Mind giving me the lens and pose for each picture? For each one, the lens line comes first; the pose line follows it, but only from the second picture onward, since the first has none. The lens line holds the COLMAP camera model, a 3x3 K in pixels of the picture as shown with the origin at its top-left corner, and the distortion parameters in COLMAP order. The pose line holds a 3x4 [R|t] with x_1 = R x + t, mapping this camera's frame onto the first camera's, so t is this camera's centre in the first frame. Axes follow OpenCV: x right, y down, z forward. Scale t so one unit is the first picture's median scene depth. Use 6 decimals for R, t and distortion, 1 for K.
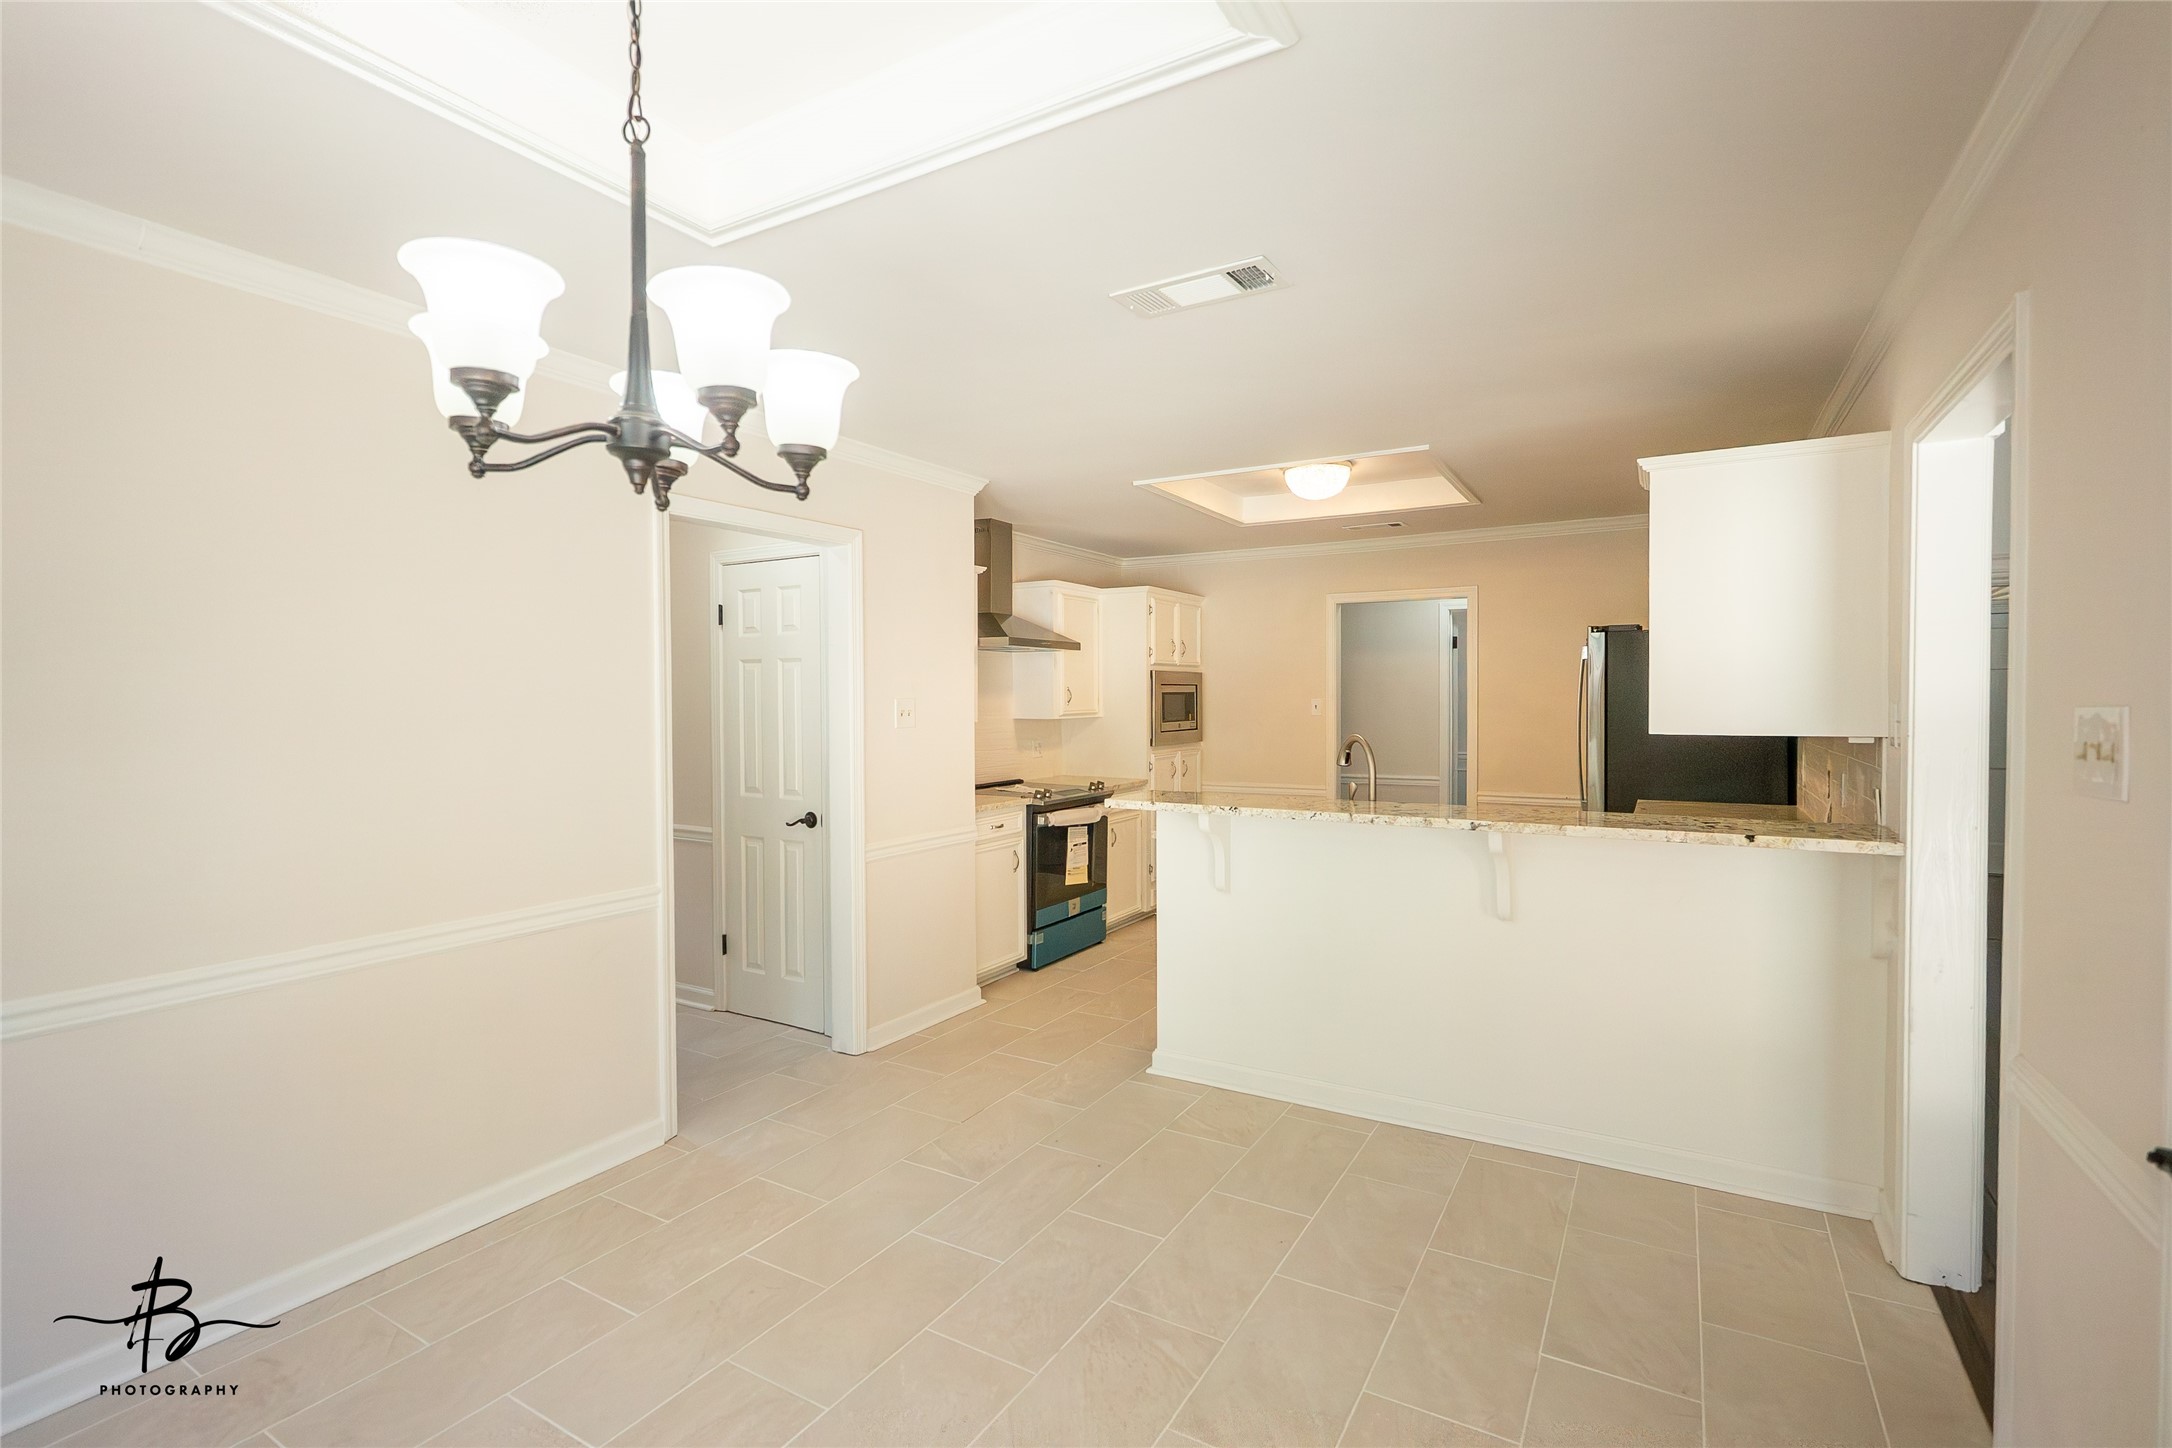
lens RADIAL K [[995.2, 0, 1092.7], [0, 995.2, 717.9], [0, 0, 1]] dist [0.000569, 0.001687]
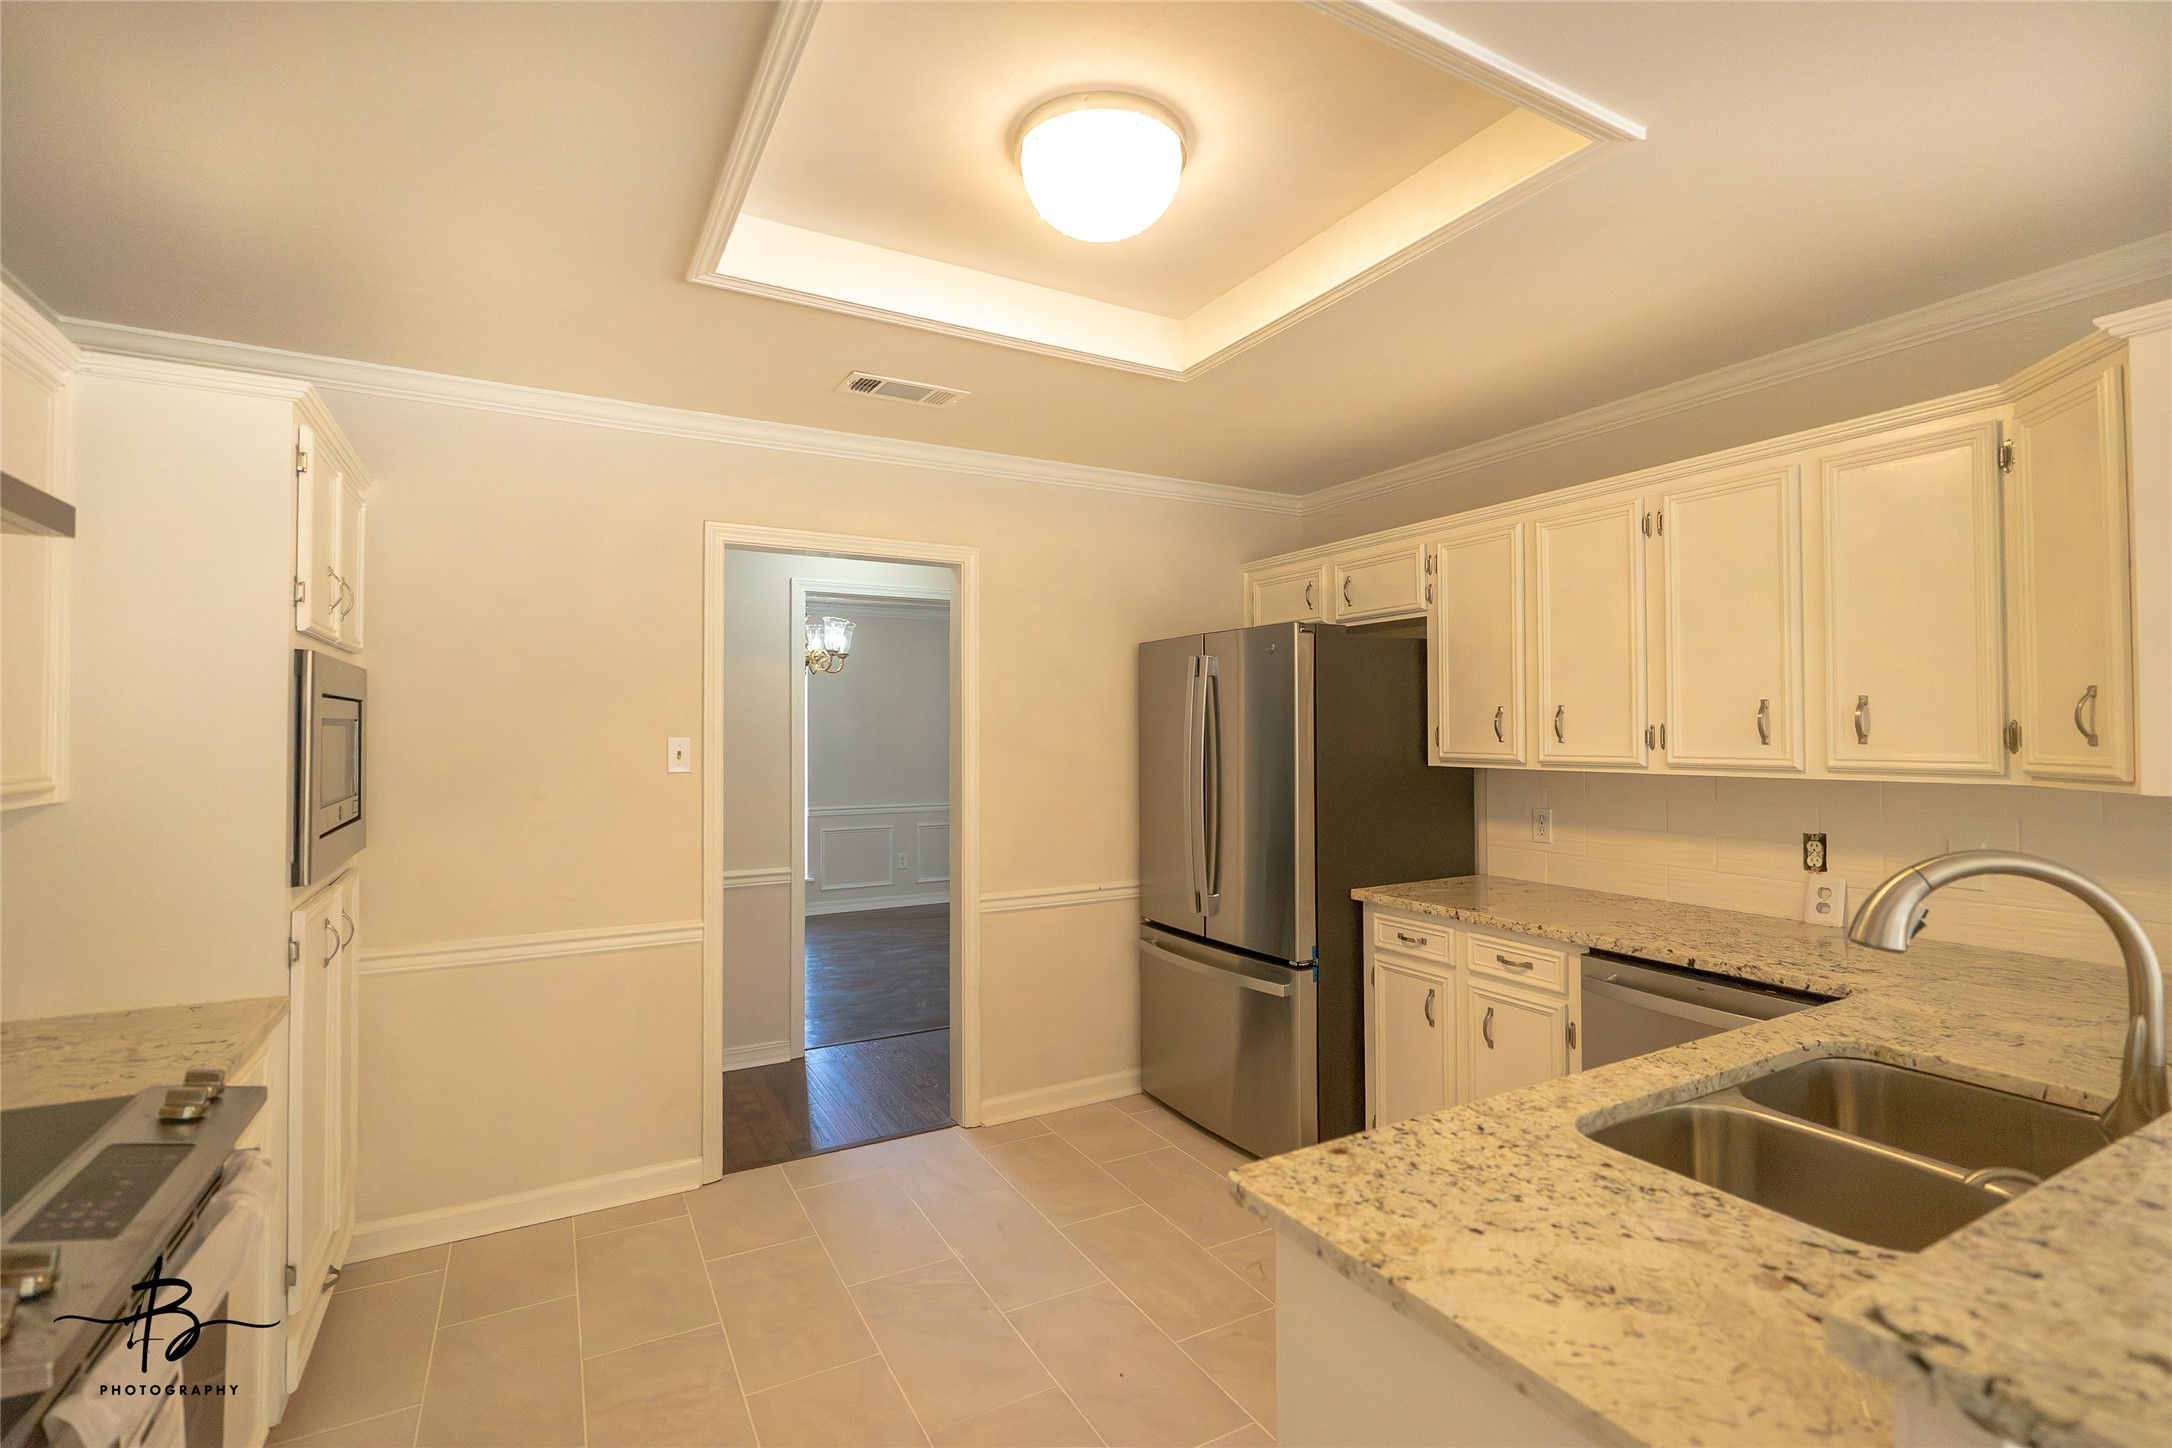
lens RADIAL K [[995.2, 0, 1085.4], [0, 995.2, 721.9], [0, 0, 1]] dist [0.000569, 0.001687]
pose [[0.517801, 0.006415, 0.855477, -0.118940], [0.020774, 0.999583, -0.020070, -0.018804], [-0.855249, 0.028164, 0.517452, 0.862174]]
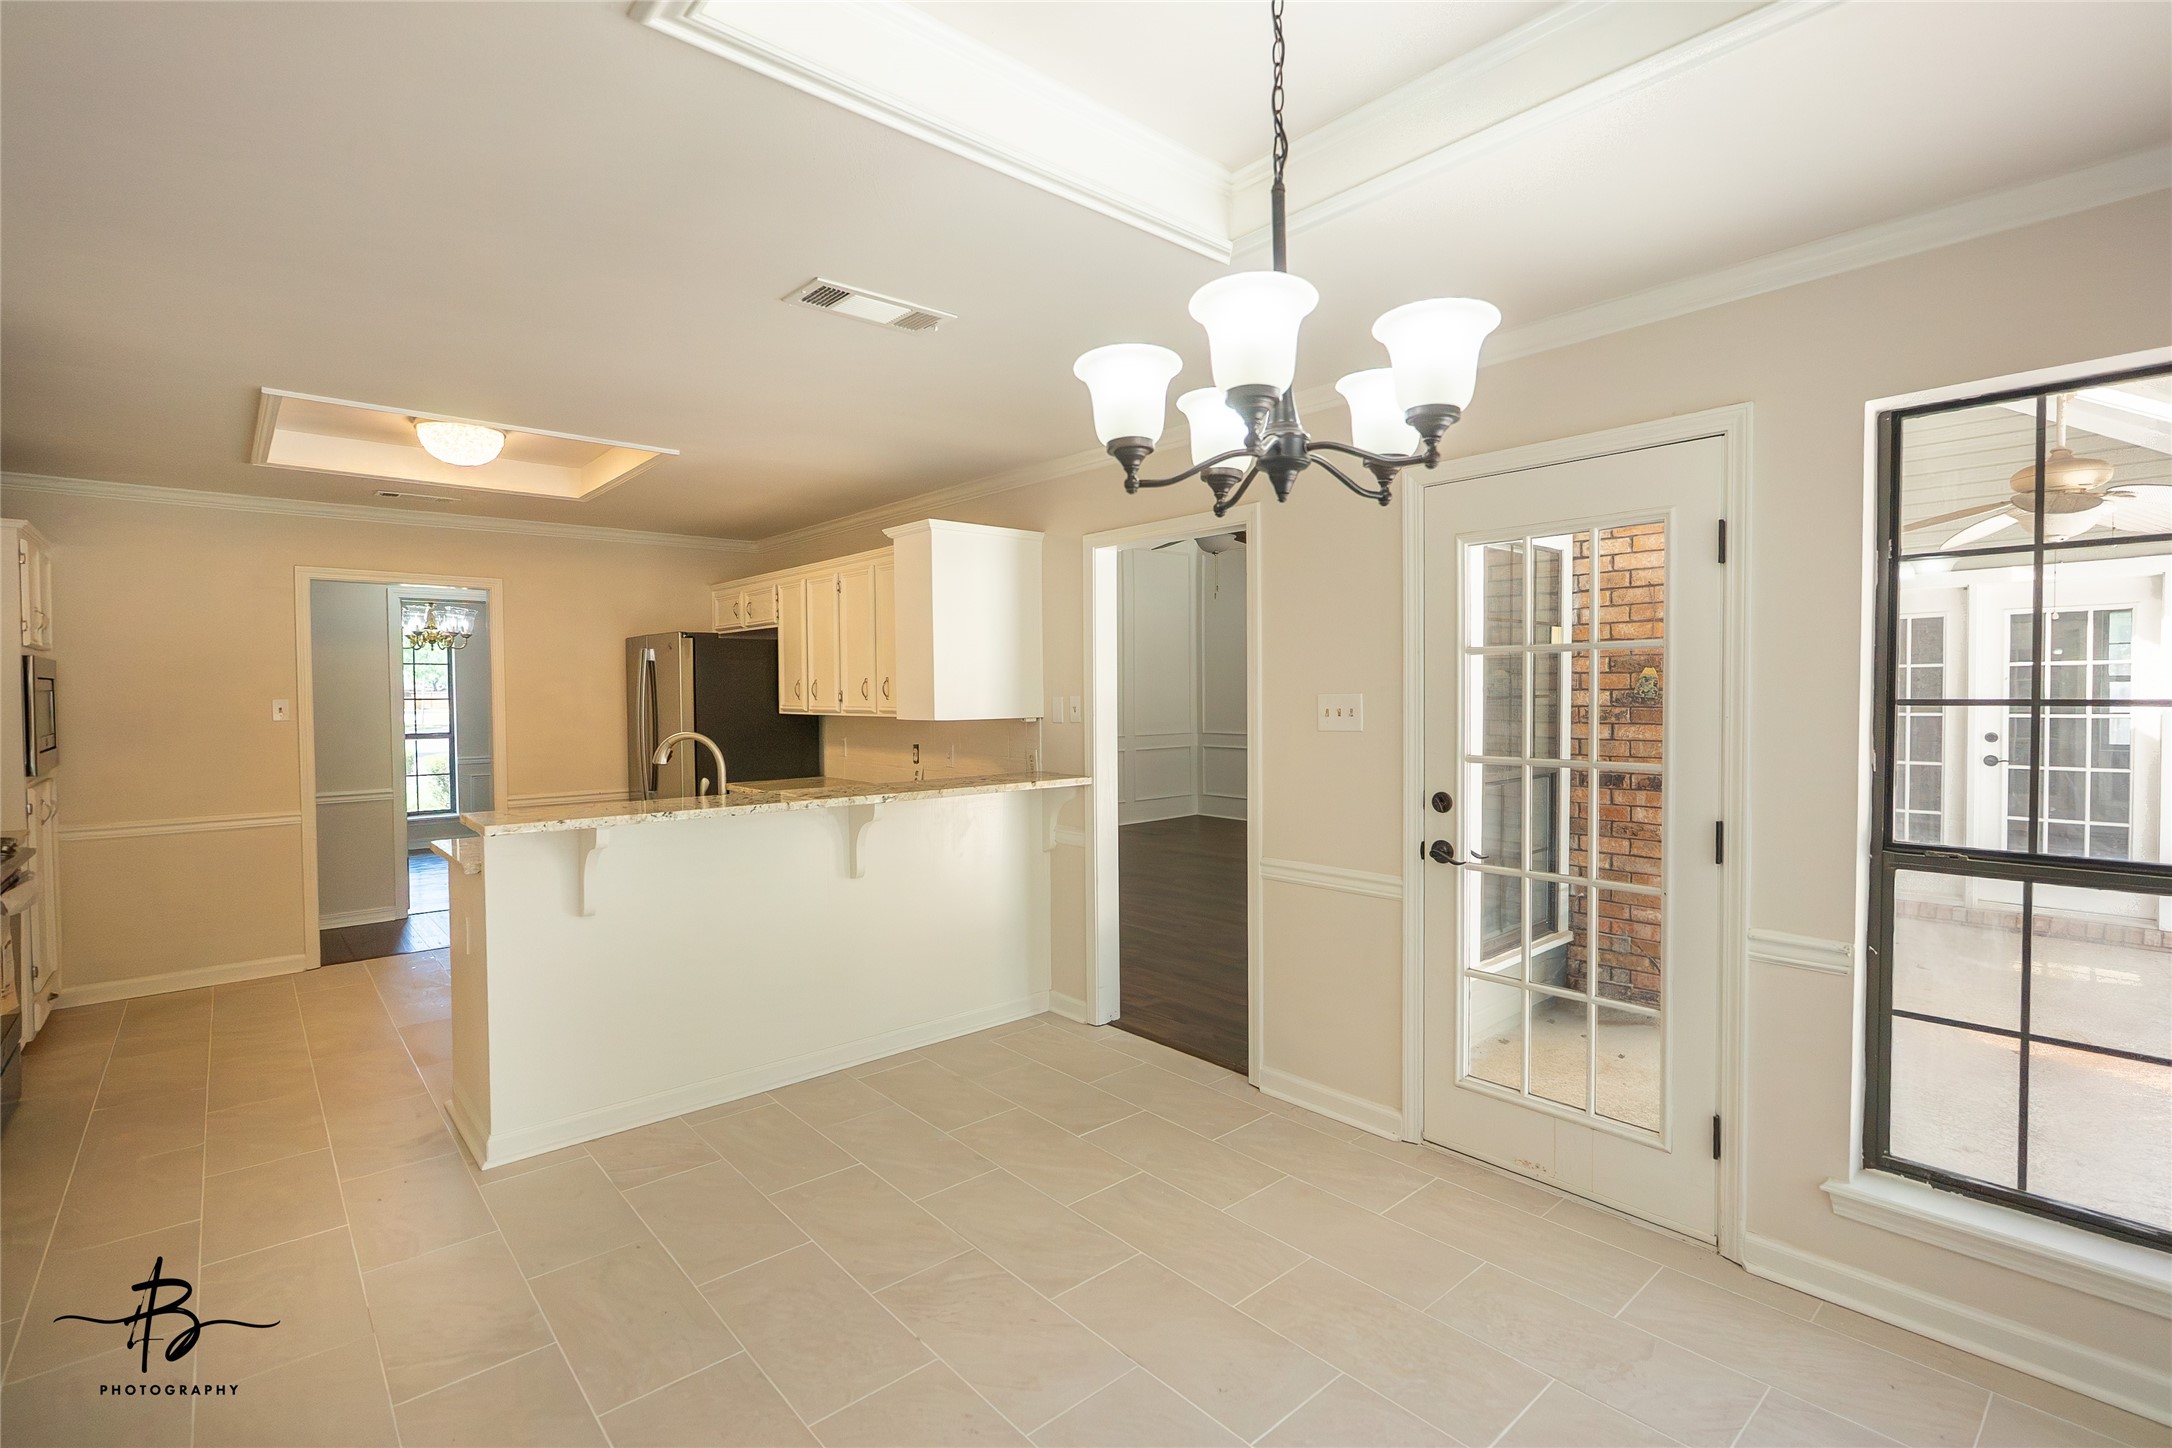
lens RADIAL K [[995.2, 0, 1068.7], [0, 995.2, 725.3], [0, 0, 1]] dist [0.000569, 0.001687]
pose [[0.334829, -0.035108, 0.941625, -0.439297], [0.025474, 0.999278, 0.028200, -0.007691], [-0.941935, 0.014545, 0.335481, 0.239405]]
